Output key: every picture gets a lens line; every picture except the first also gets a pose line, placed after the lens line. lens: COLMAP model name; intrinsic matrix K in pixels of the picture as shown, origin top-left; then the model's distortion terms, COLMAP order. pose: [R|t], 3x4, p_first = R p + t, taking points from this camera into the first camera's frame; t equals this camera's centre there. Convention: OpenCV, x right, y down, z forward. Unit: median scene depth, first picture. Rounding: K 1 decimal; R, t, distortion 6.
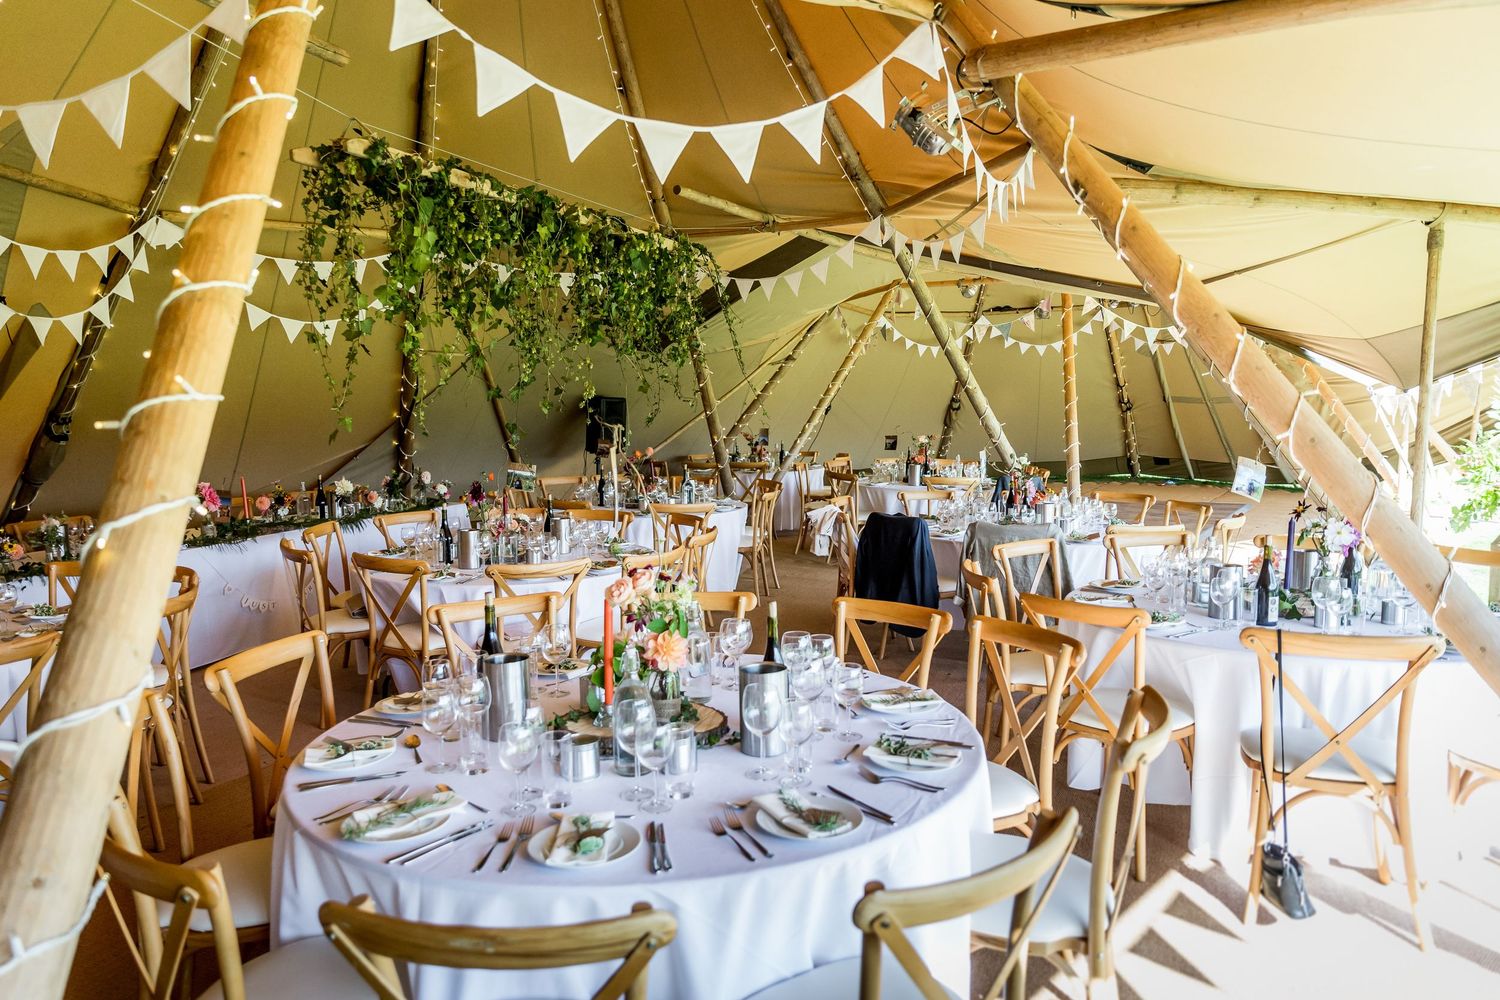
lens RADIAL K [[1051.7, 0, 750.2], [0, 1051.7, 498.0], [0, 0, 1]] dist [0.010679, -0.003566]
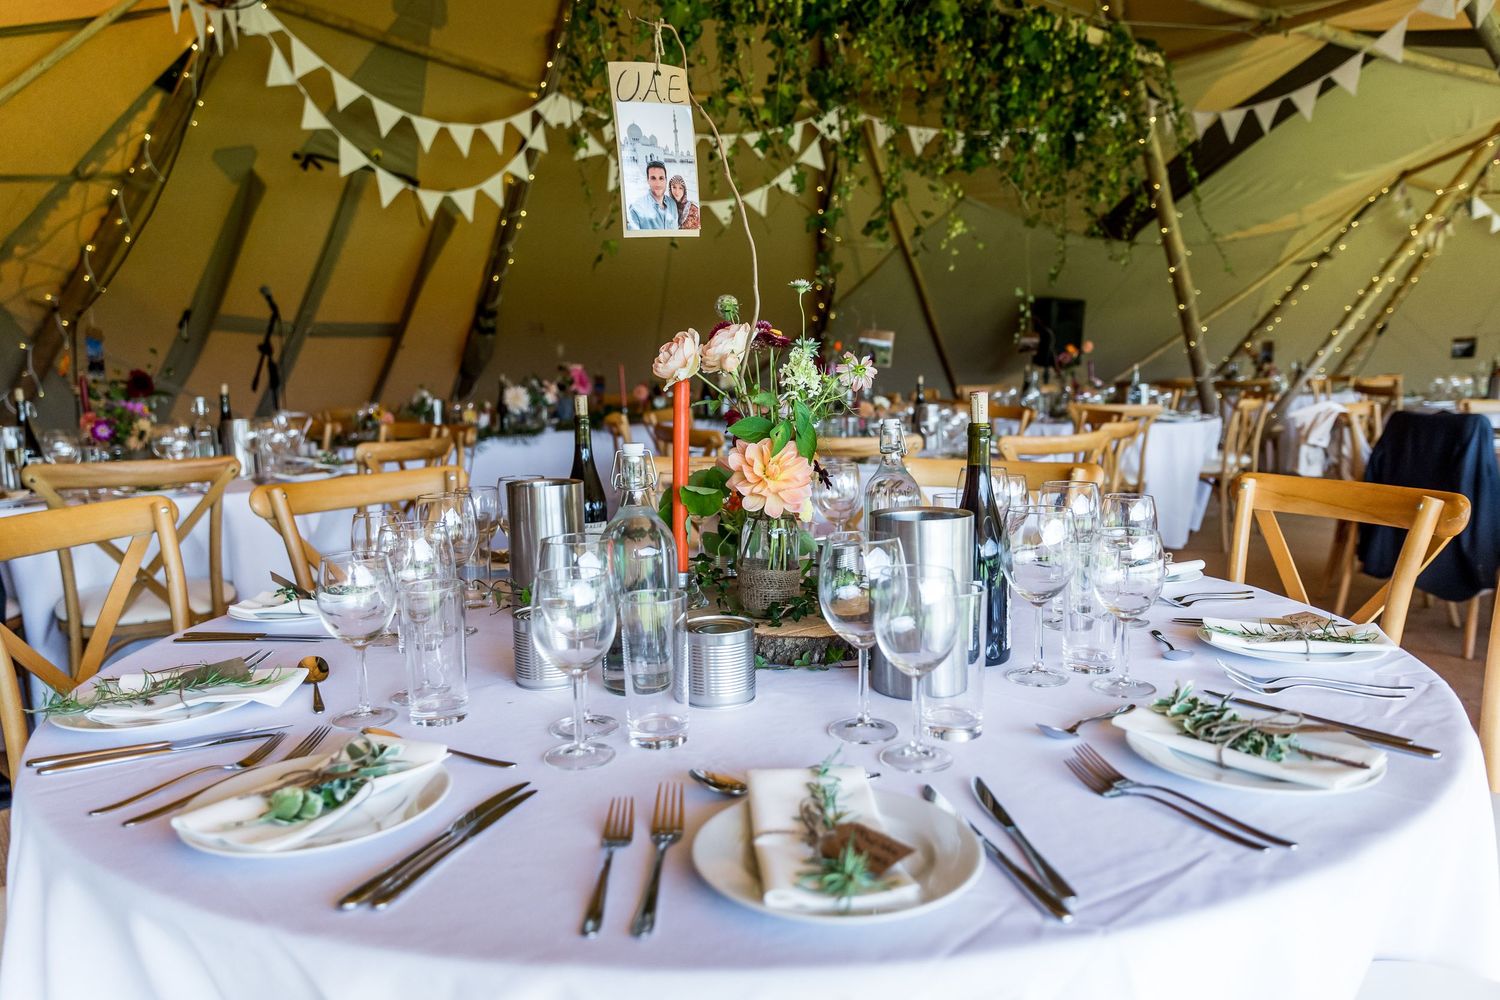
lens RADIAL K [[1051.7, 0, 753.8], [0, 1051.7, 503.2], [0, 0, 1]] dist [0.010679, -0.003566]
pose [[0.886072, 0.057936, -0.459914, 0.076438], [-0.040018, 0.998015, 0.048625, 0.064158], [0.461818, -0.024680, 0.886631, 0.256031]]
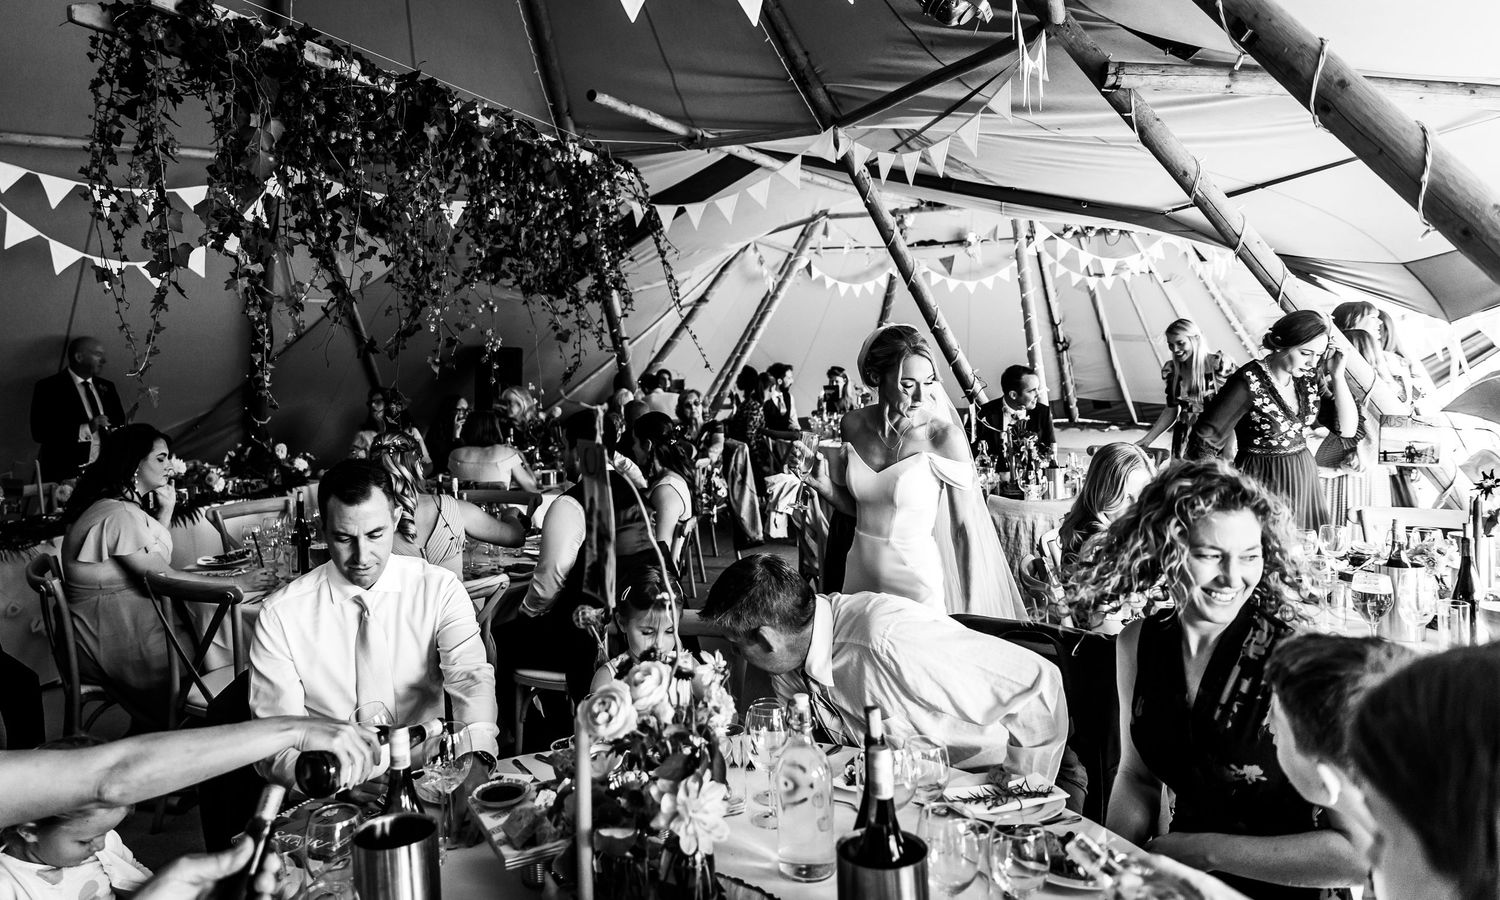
lens RADIAL K [[1082.1, 0, 697.2], [0, 1082.1, 368.2], [0, 0, 1]] dist [0.013964, 0.002062]
pose [[0.997980, -0.021369, 0.059832, -0.051277], [0.025638, 0.997110, -0.071514, -0.021662], [-0.058131, 0.072903, 0.995643, 0.204838]]
